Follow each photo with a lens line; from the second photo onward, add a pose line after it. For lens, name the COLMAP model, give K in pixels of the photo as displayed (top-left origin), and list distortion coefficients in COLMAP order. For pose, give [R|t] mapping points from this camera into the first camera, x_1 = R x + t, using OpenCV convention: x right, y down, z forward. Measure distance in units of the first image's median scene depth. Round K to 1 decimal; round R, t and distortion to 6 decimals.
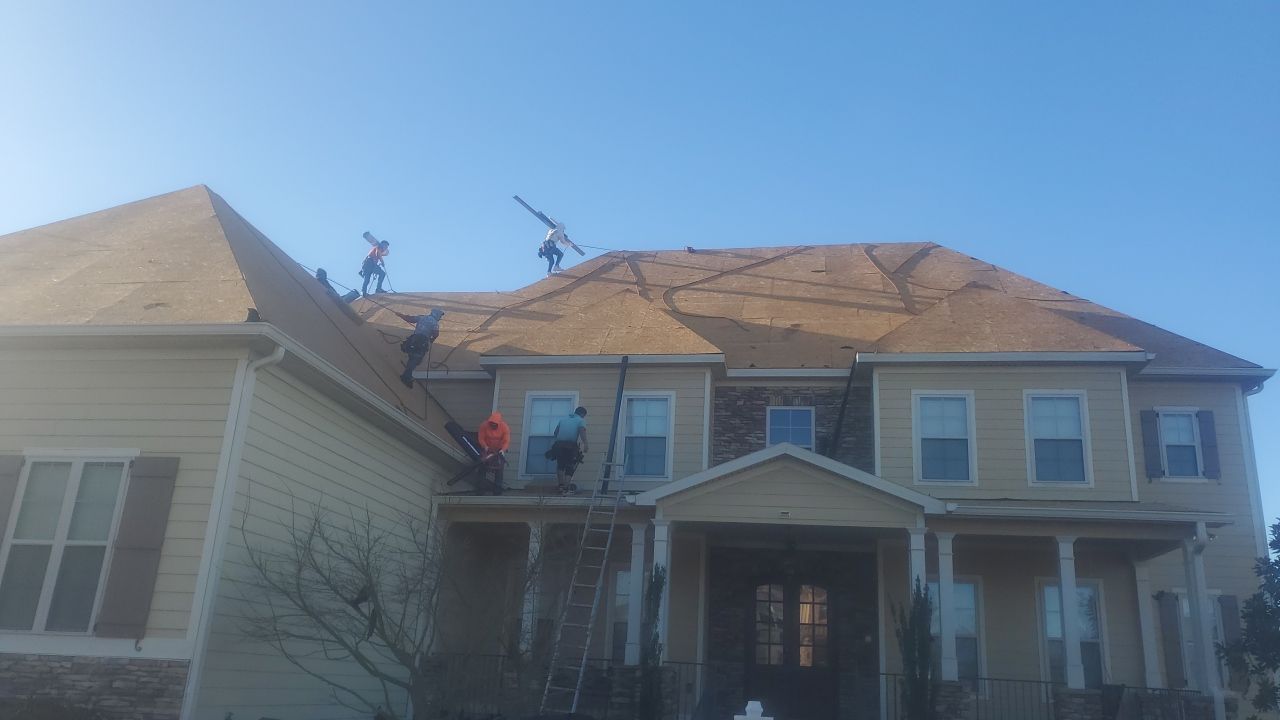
lens RADIAL K [[957.3, 0, 619.6], [0, 957.3, 362.6], [0, 0, 1]] dist [0.106197, -0.156417]
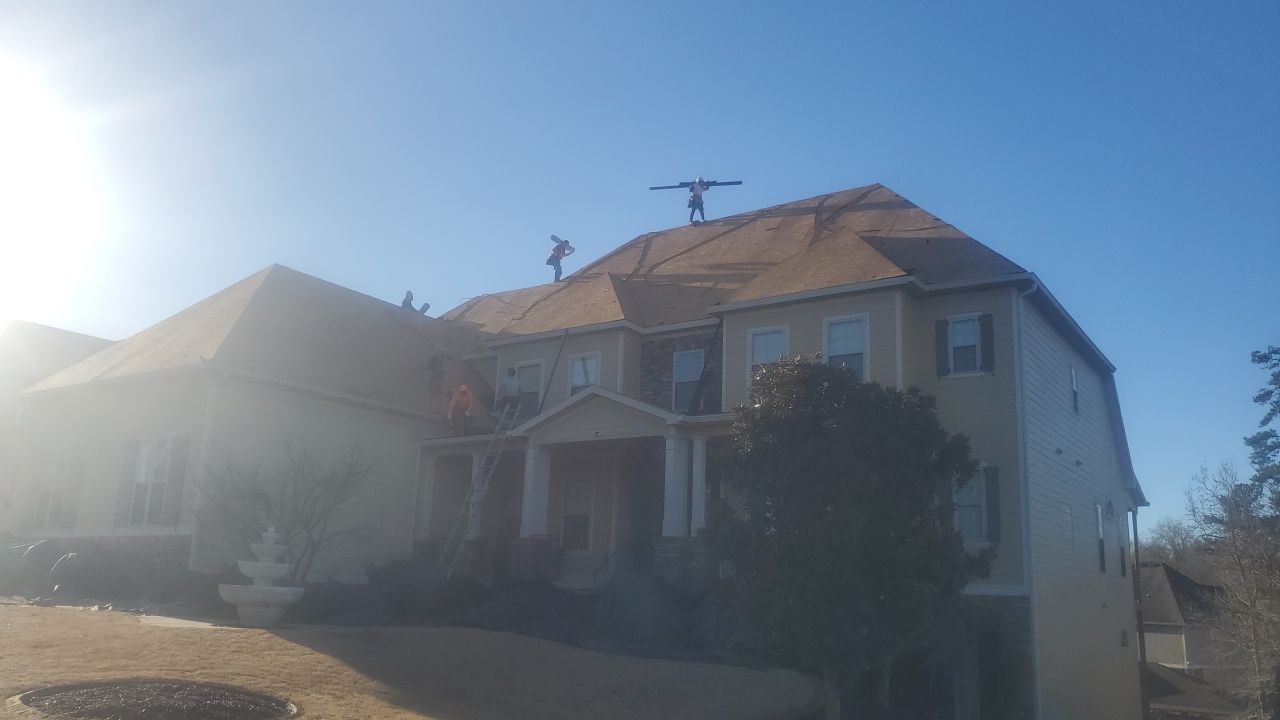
lens RADIAL K [[957.3, 0, 619.6], [0, 957.3, 362.6], [0, 0, 1]] dist [0.106197, -0.156417]
pose [[0.912417, -0.115800, -0.392538, 0.651381], [0.140474, 0.989479, 0.034621, 0.003631], [0.384399, -0.086730, 0.919084, -0.263242]]
